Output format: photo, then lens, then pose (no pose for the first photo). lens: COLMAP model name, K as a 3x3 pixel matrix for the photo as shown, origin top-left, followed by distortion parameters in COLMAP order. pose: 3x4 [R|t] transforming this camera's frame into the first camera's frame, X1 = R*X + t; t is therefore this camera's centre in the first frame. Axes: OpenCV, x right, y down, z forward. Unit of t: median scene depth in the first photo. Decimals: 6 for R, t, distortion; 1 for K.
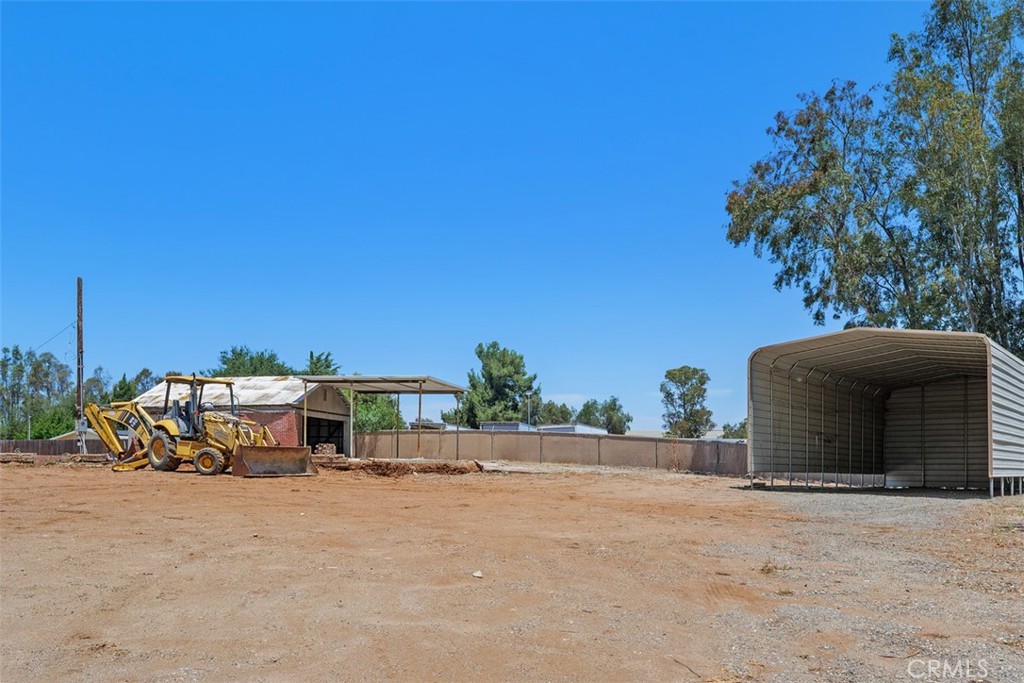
lens RADIAL K [[784.2, 0, 512.0], [0, 784.2, 341.5], [0, 0, 1]] dist [0.003188, -0.003147]
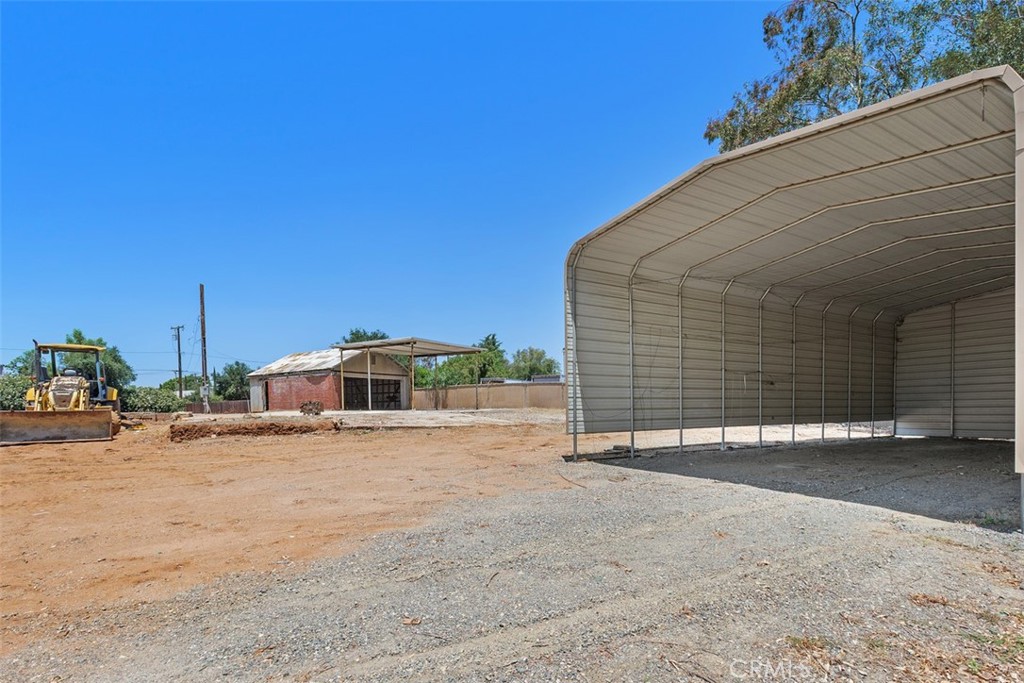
lens RADIAL K [[483.2, 0, 511.0], [0, 483.2, 374.7], [0, 0, 1]] dist [-0.000451, -0.000148]
pose [[0.943744, -0.042643, -0.327917, 0.254364], [0.073203, 0.993988, 0.081420, 0.051752], [0.322473, -0.100844, 0.941191, 0.393629]]
